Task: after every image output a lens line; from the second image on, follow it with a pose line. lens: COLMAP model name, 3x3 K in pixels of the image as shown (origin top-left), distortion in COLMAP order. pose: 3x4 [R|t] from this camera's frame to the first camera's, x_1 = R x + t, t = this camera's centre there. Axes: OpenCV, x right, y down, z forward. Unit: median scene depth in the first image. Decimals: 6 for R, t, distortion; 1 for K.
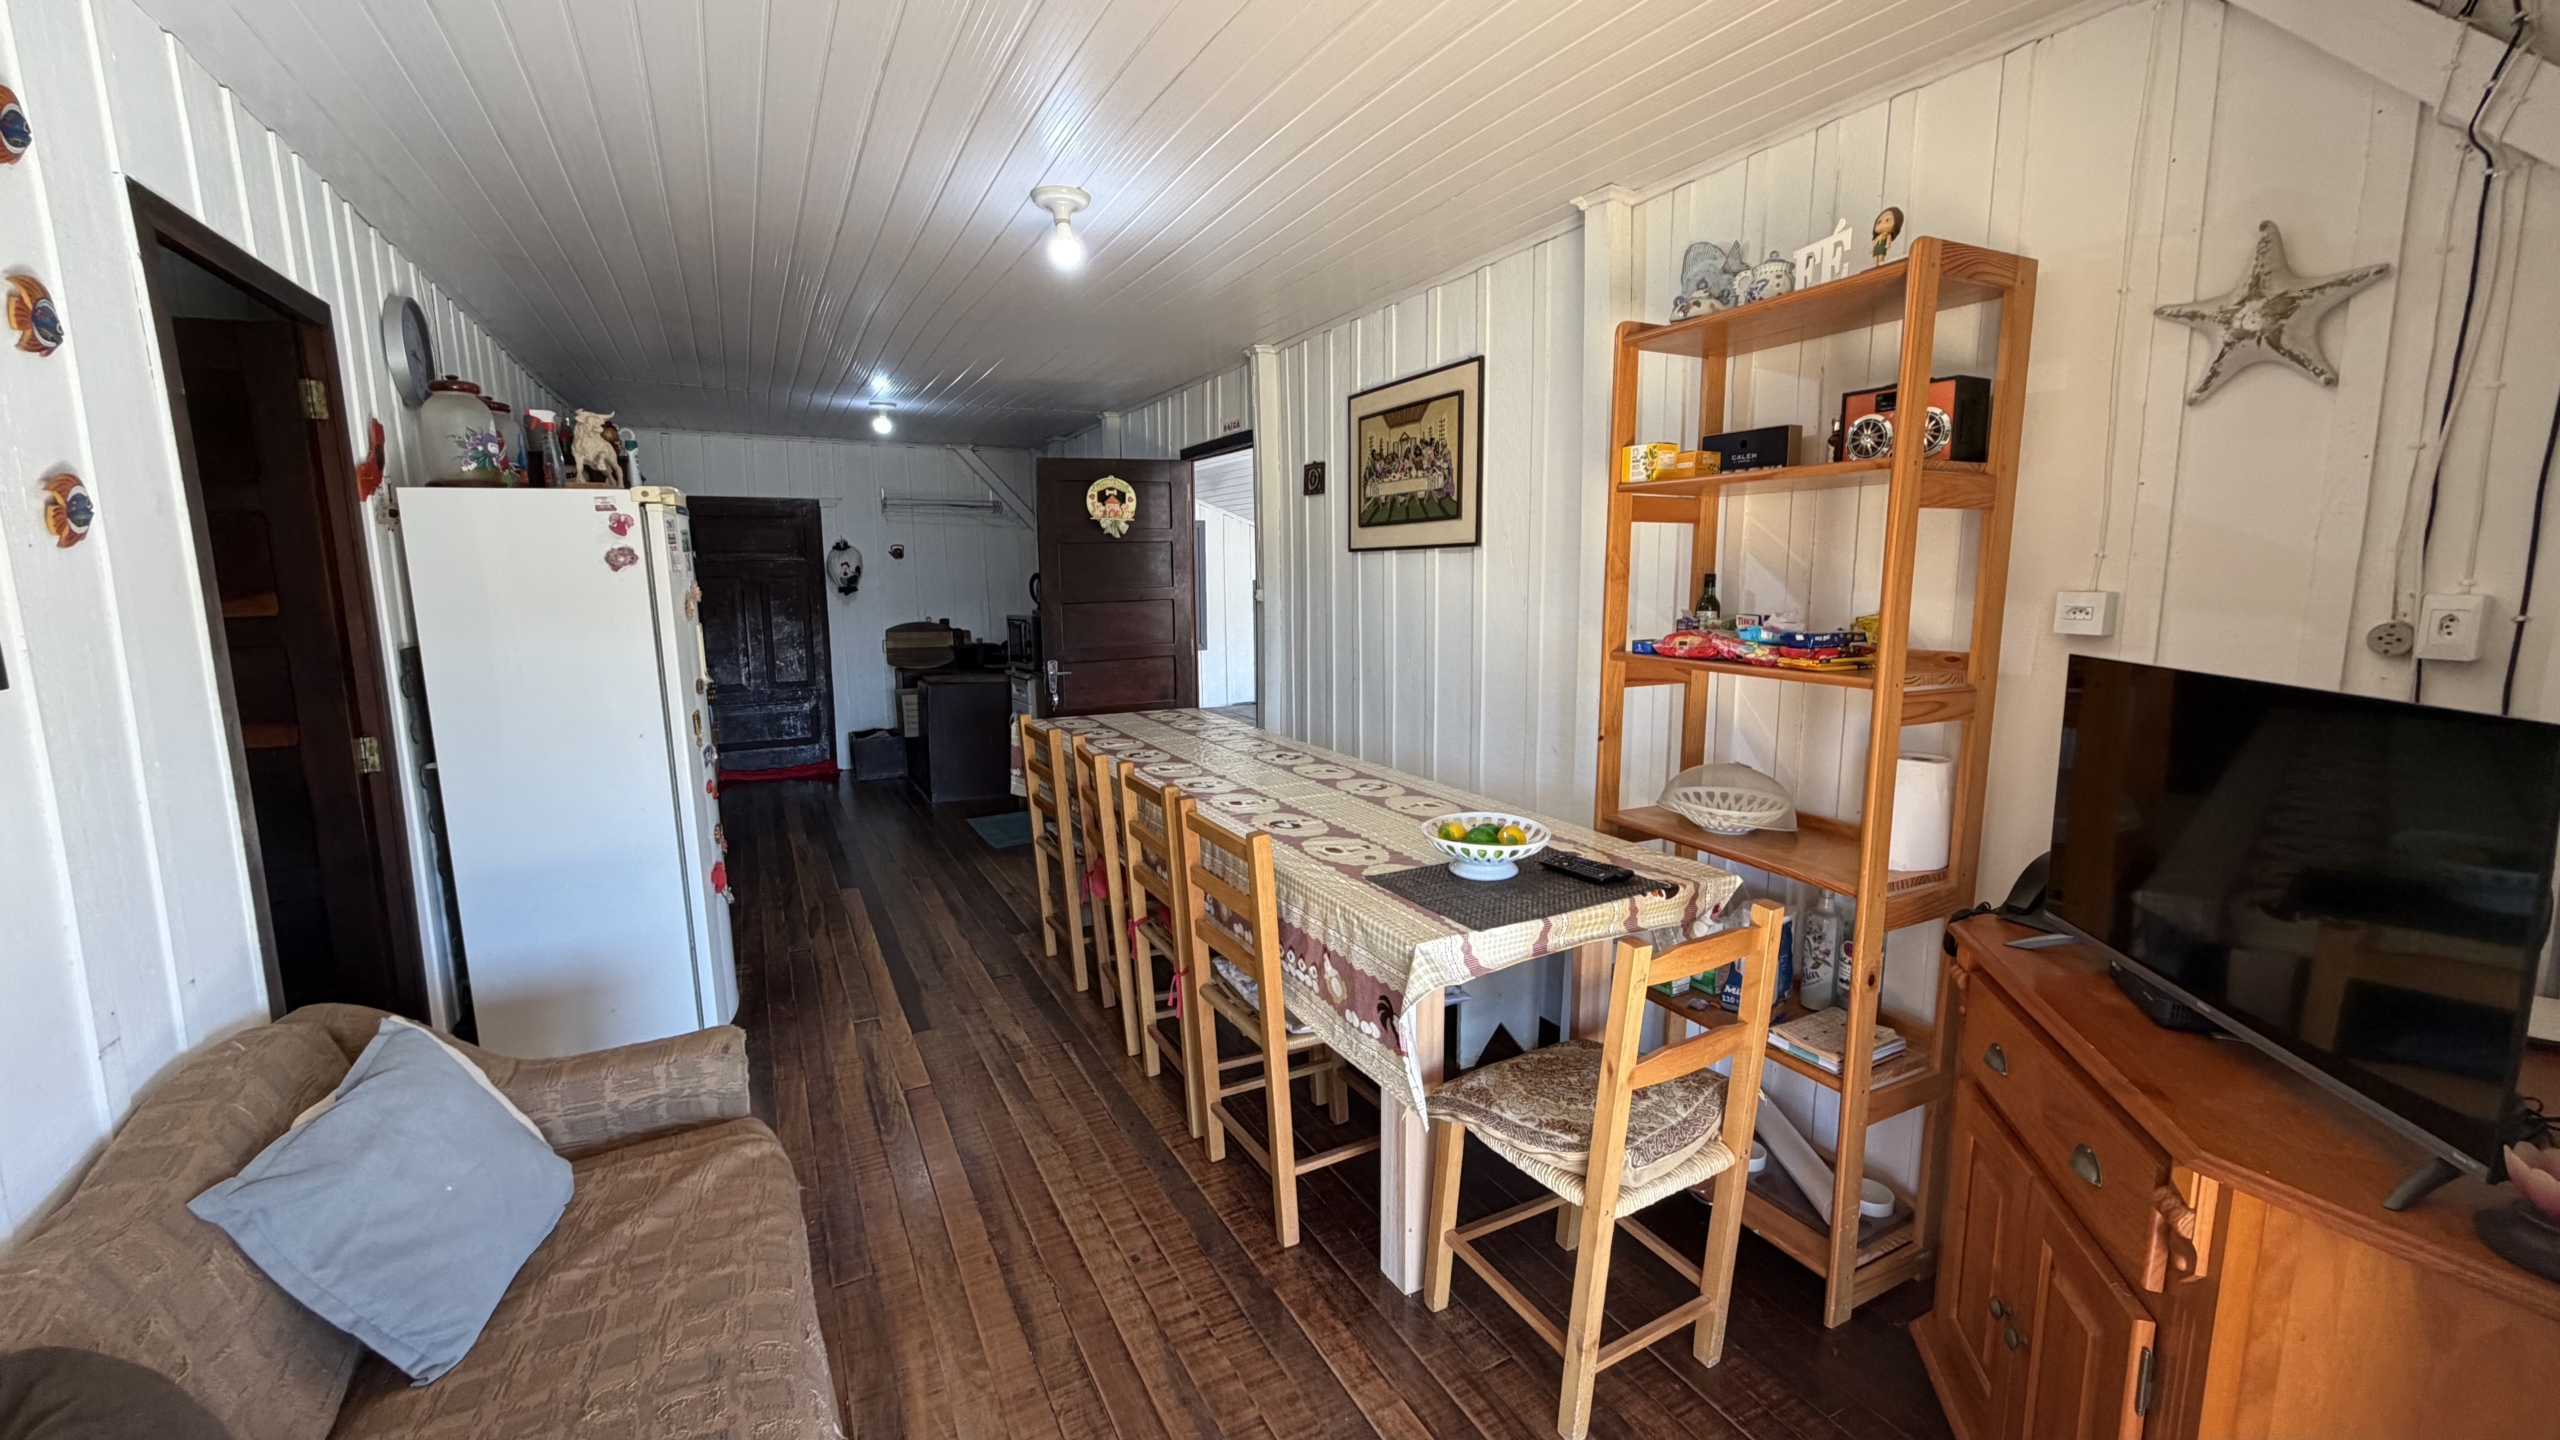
lens RADIAL K [[1020.0, 0, 1274.8], [0, 1020.0, 718.0], [0, 0, 1]] dist [-0.000071, 0.000027]
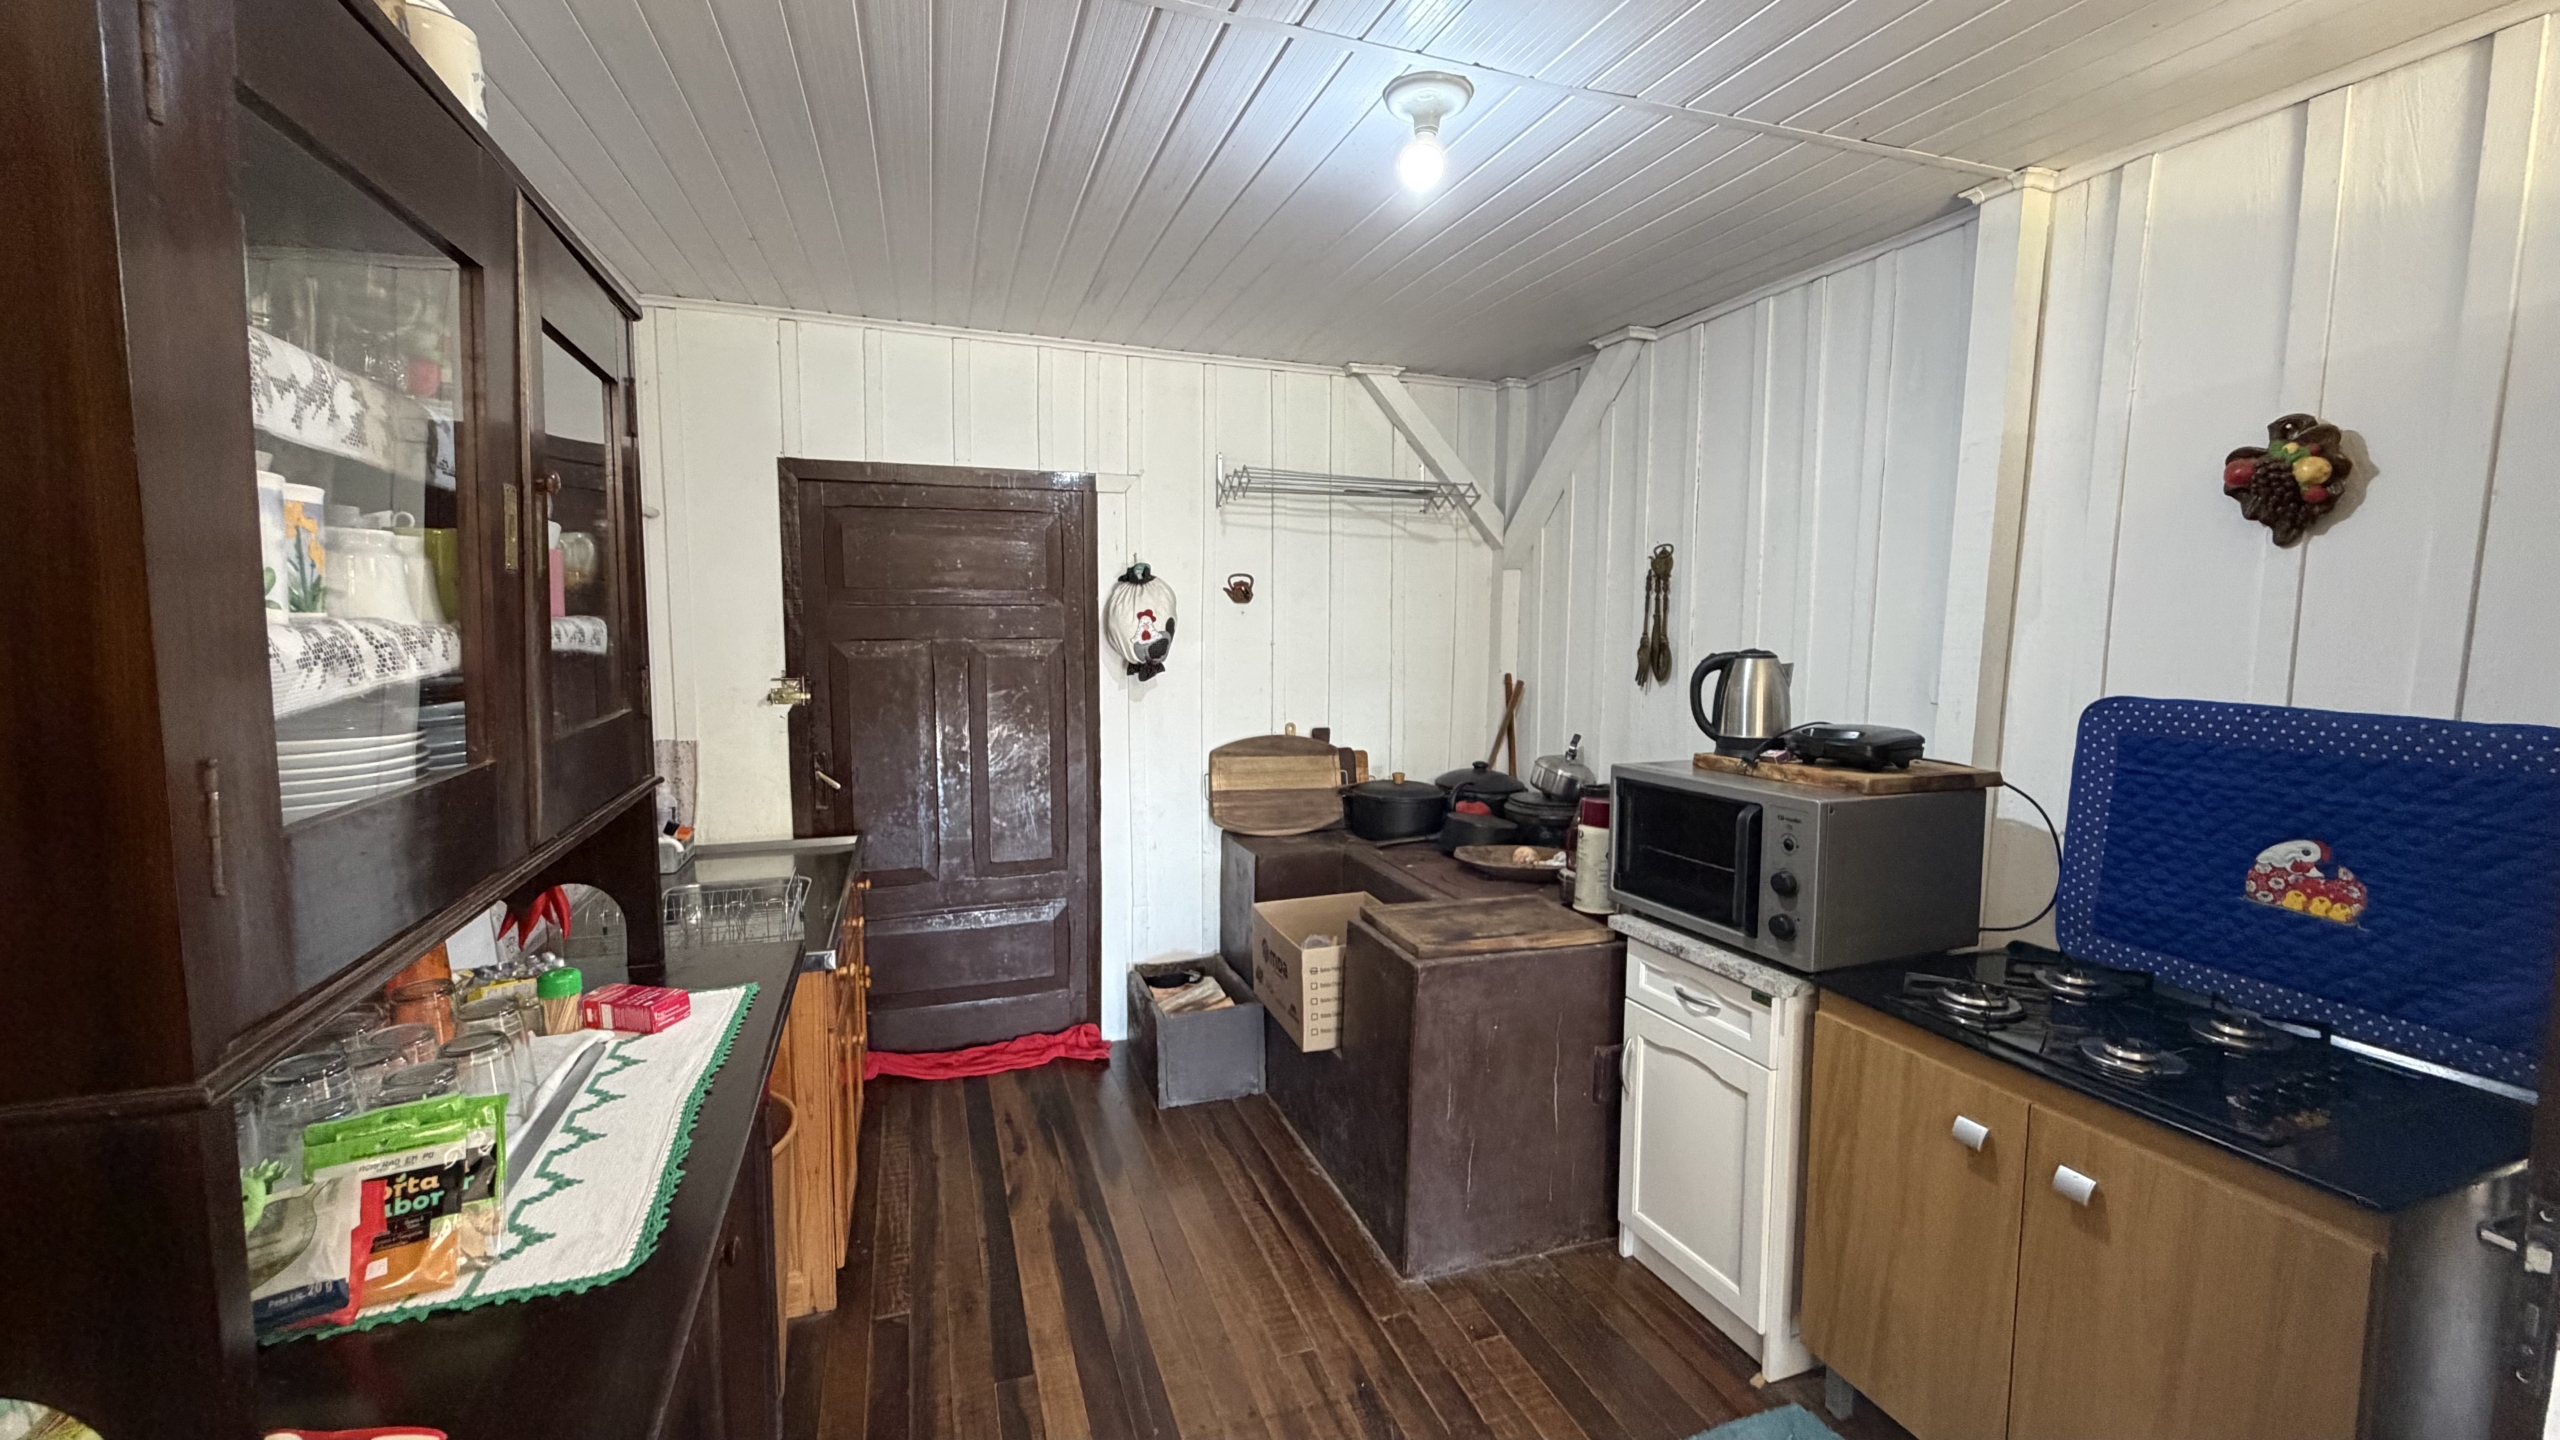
lens RADIAL K [[1020.0, 0, 1274.8], [0, 1020.0, 718.0], [0, 0, 1]] dist [-0.000071, 0.000027]
pose [[0.989970, 0.028119, -0.138448, -0.737879], [-0.033782, 0.998679, -0.038719, -0.218163], [0.137176, 0.043008, 0.989613, 1.372669]]
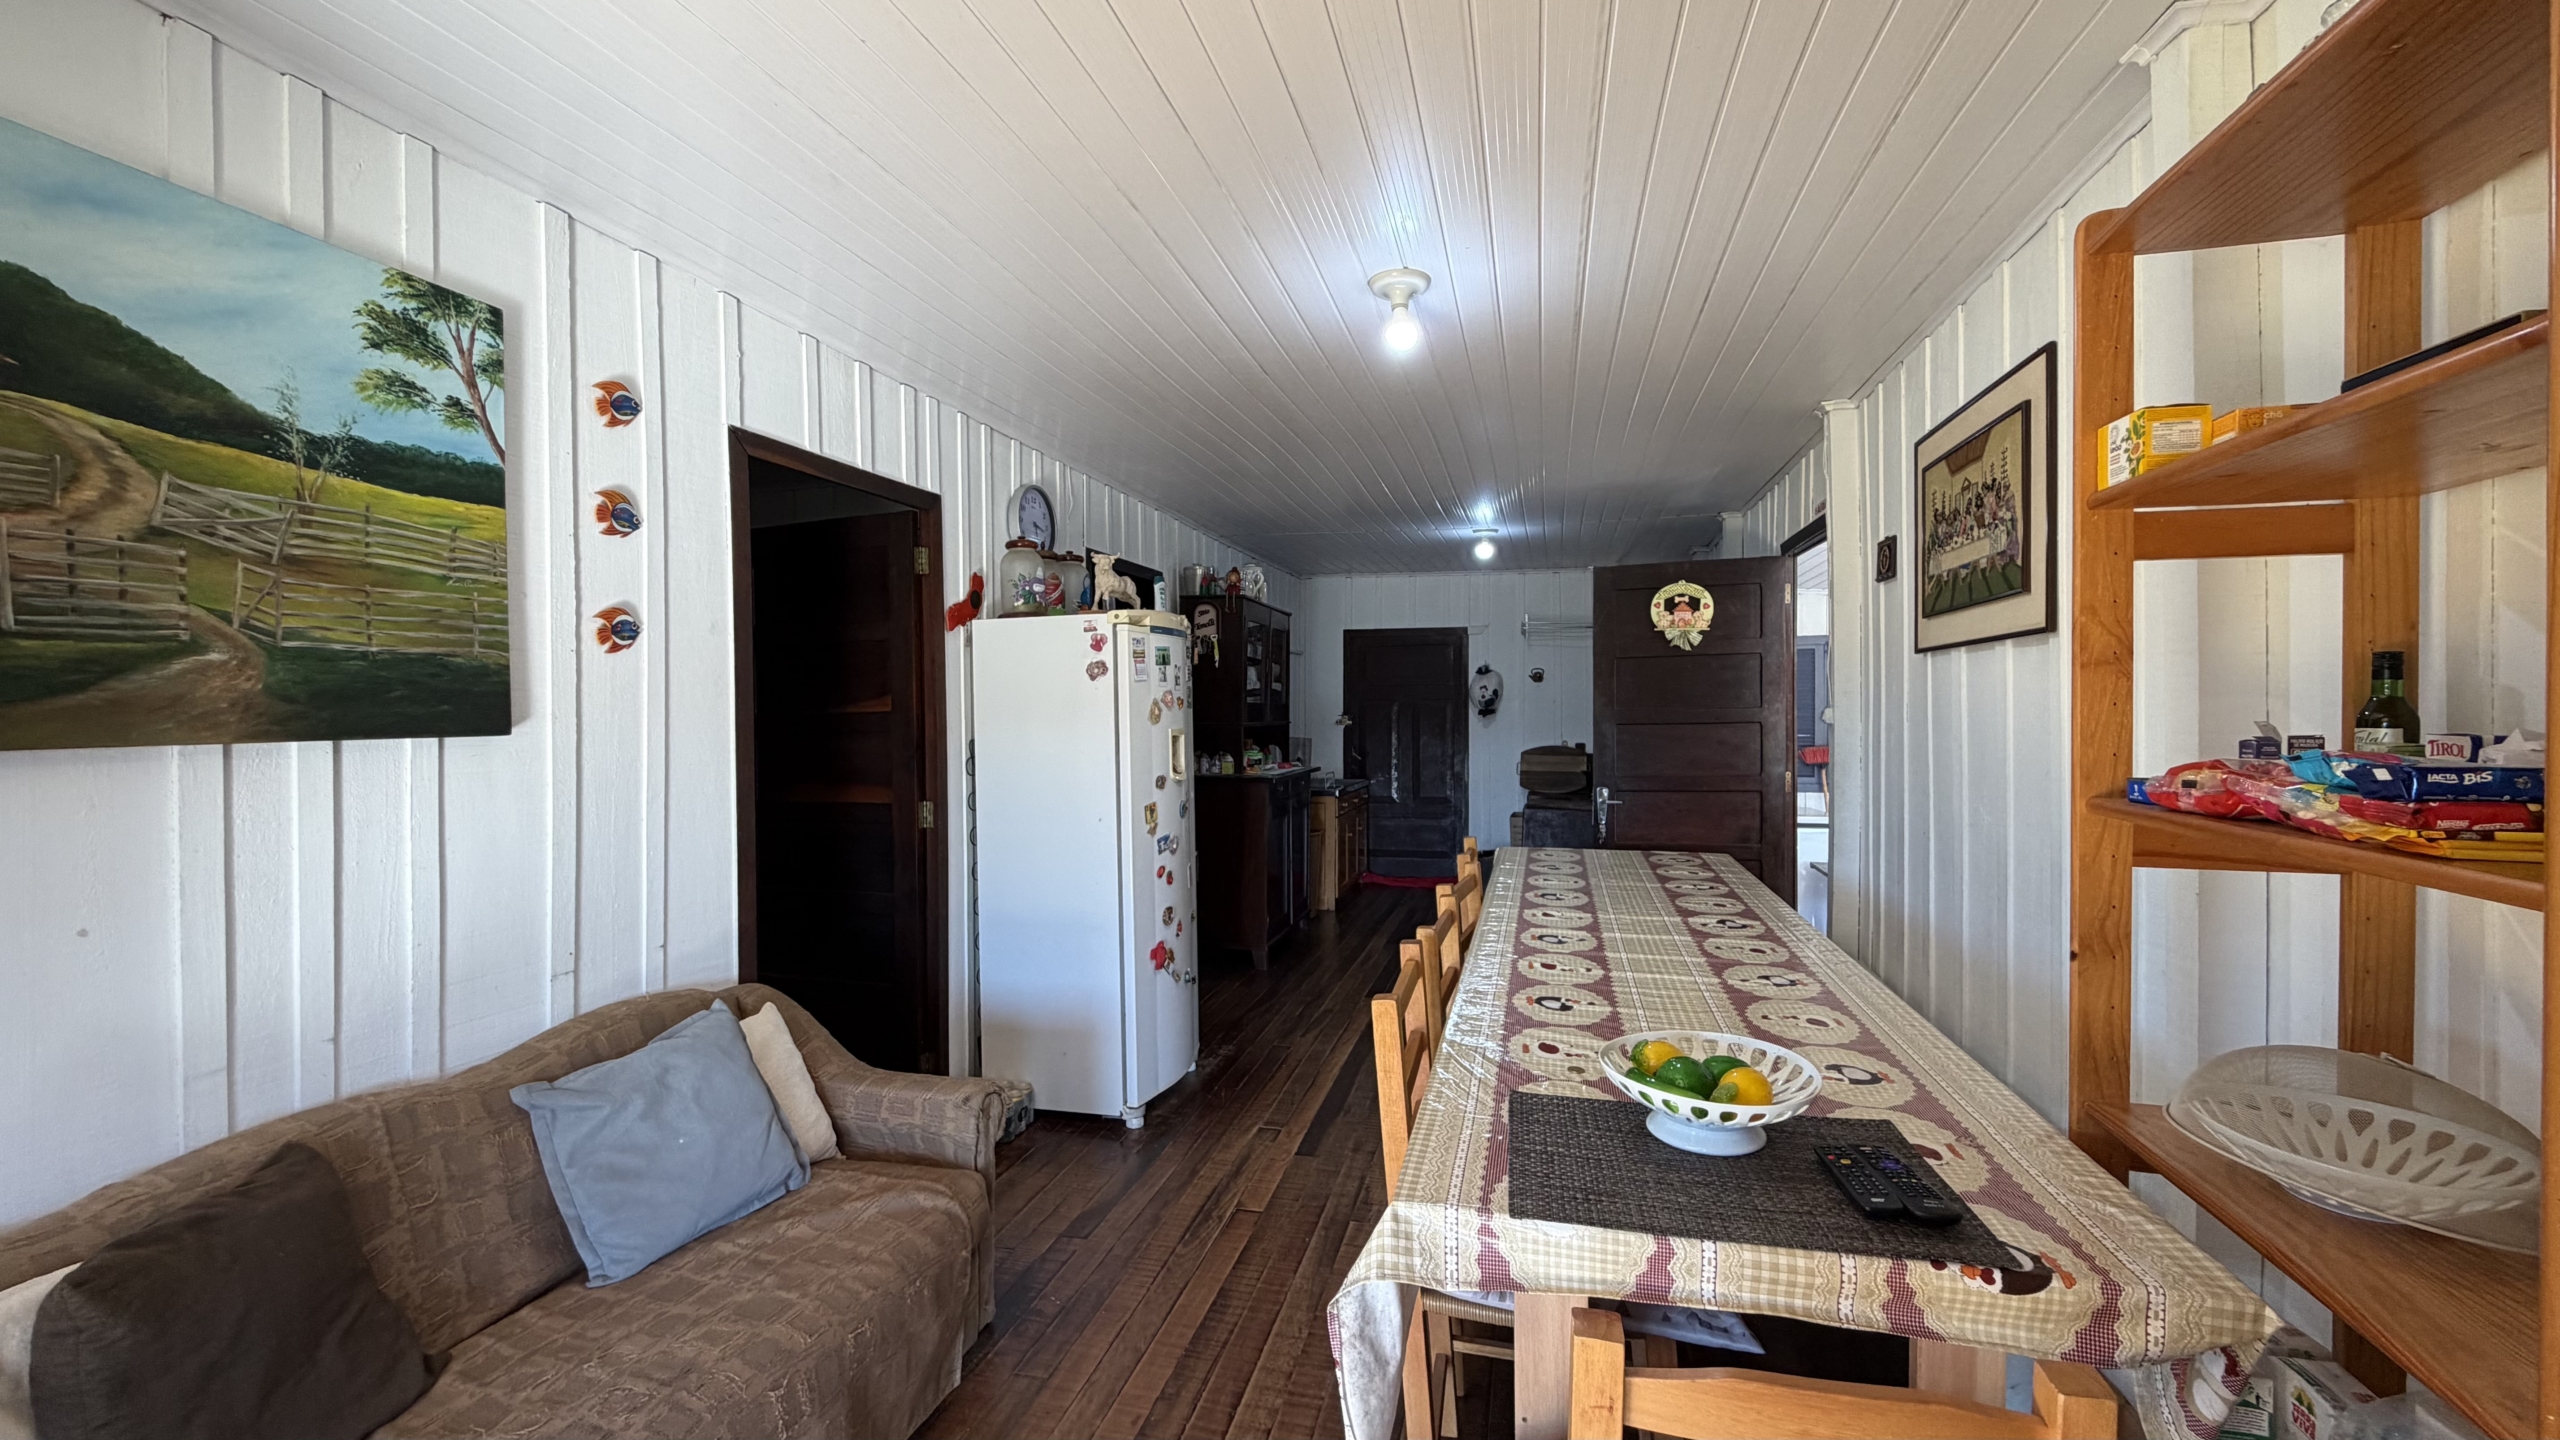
lens RADIAL K [[1020.0, 0, 1274.8], [0, 1020.0, 718.0], [0, 0, 1]] dist [-0.000071, 0.000027]
pose [[0.738790, 0.012568, -0.673818, 0.301489], [-0.099311, 0.990941, -0.090403, -0.011701], [0.666578, 0.133707, 0.733346, 0.245518]]
